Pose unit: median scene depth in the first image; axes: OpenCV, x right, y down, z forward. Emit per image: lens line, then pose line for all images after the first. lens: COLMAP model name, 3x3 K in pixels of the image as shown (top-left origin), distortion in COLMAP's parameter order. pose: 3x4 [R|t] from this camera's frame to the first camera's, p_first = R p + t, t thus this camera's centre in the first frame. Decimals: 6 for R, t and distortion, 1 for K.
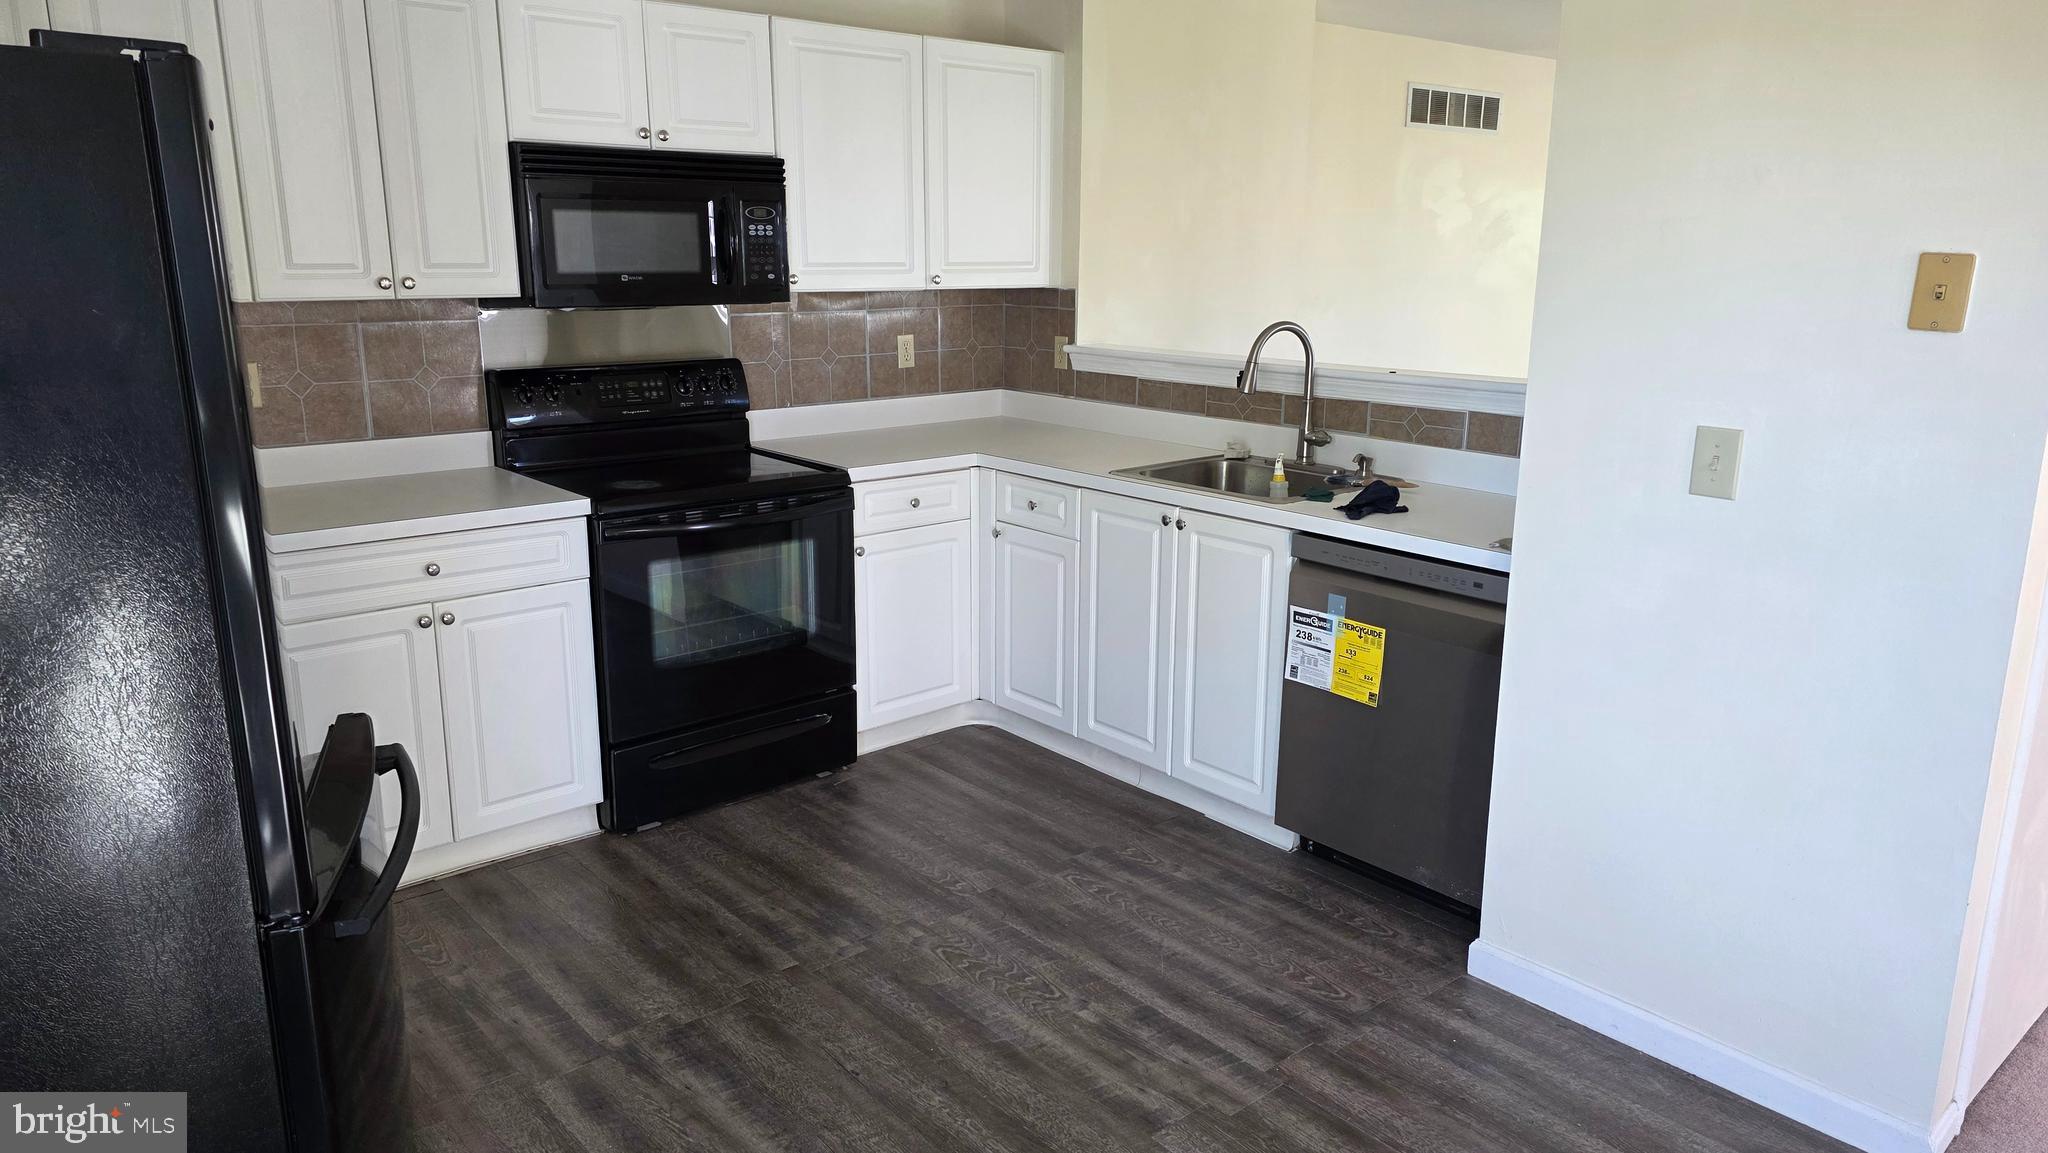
lens RADIAL K [[1318.7, 0, 1024.0], [0, 1318.7, 576.5], [0, 0, 1]] dist [0.001635, -0.000419]
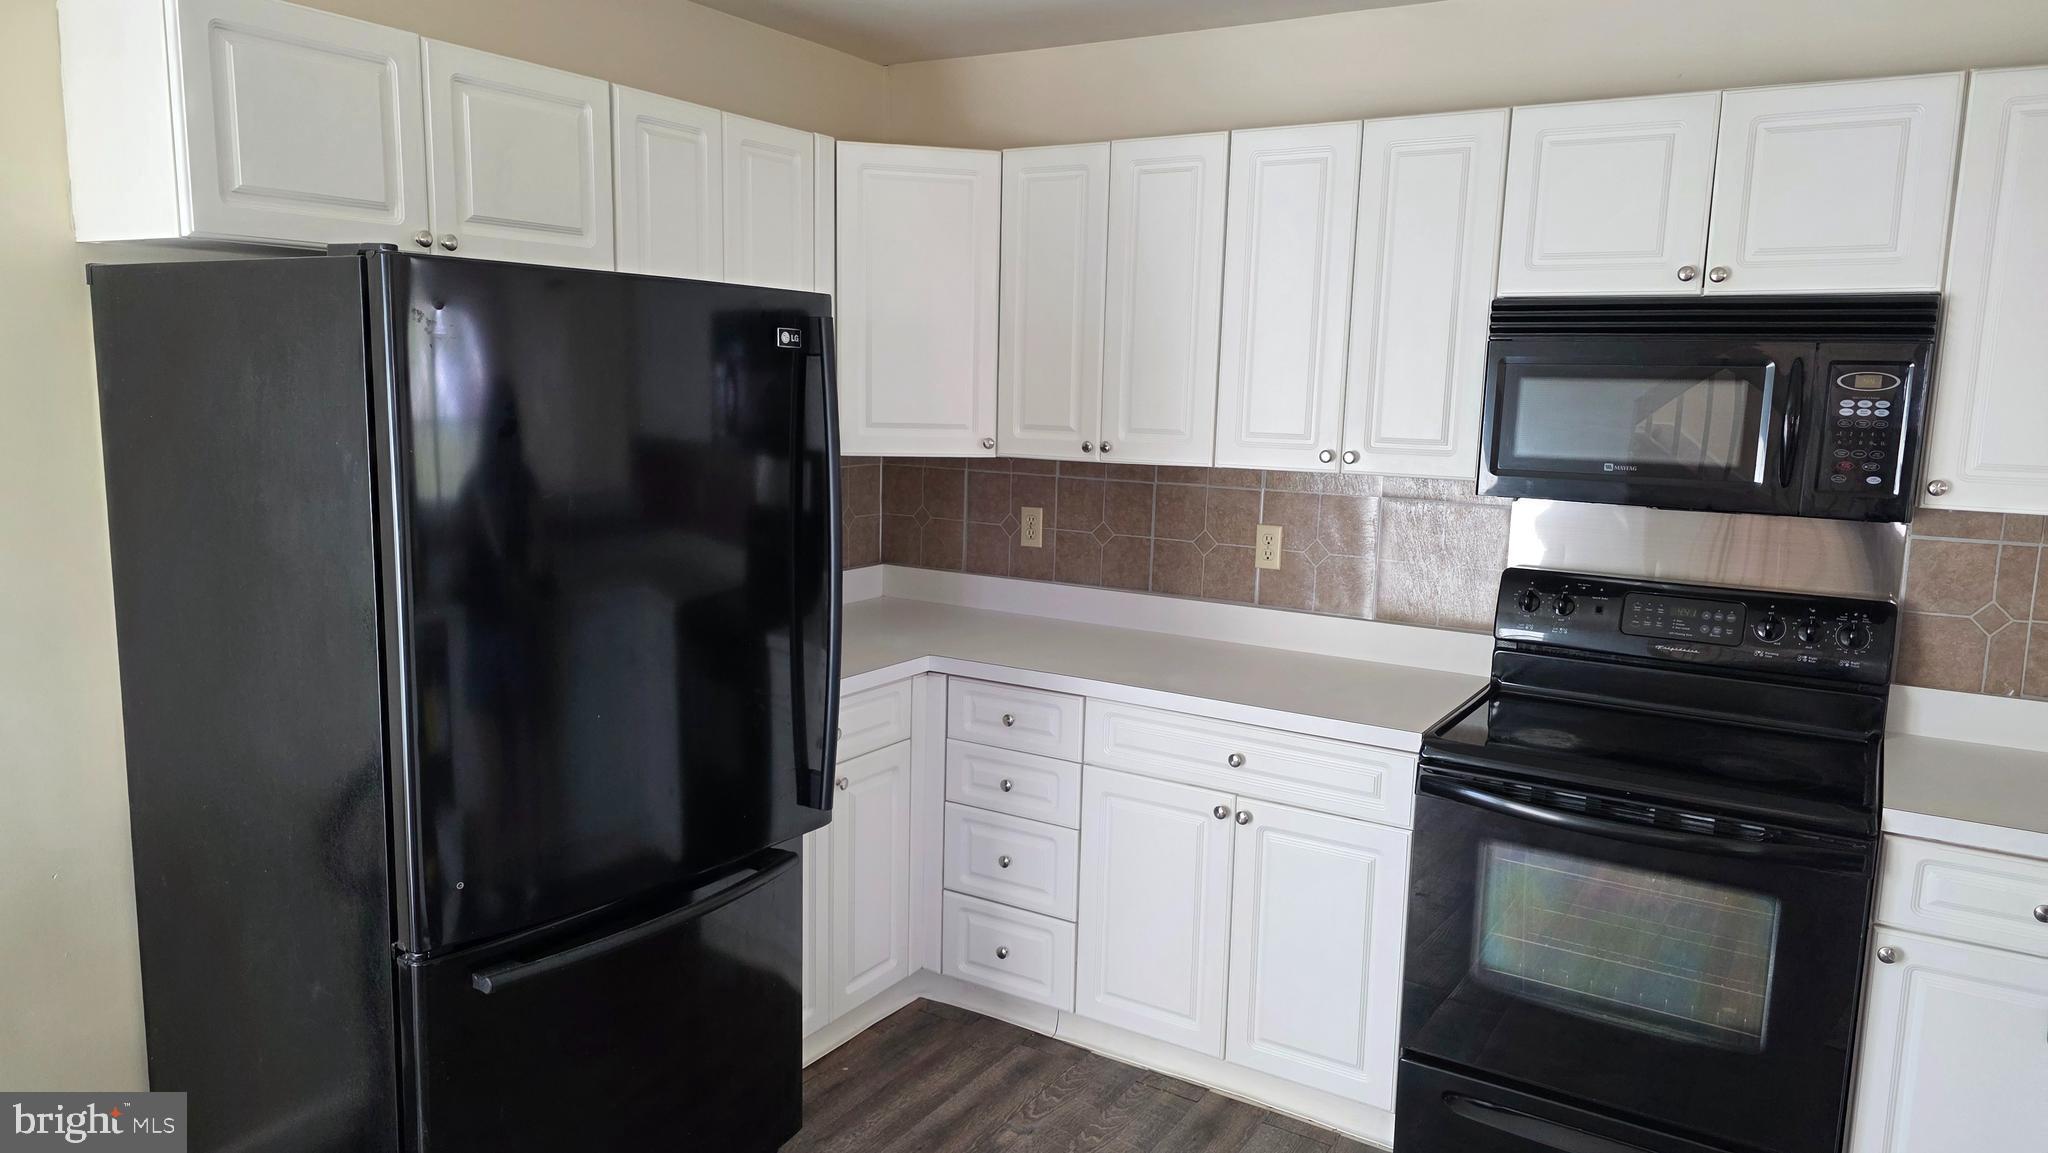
lens RADIAL K [[1318.7, 0, 1024.0], [0, 1318.7, 576.5], [0, 0, 1]] dist [0.001635, -0.000419]
pose [[0.290215, 0.135995, -0.947249, 0.295499], [-0.256867, 0.964596, 0.059788, -0.119457], [0.921843, 0.225965, 0.314873, 0.448520]]
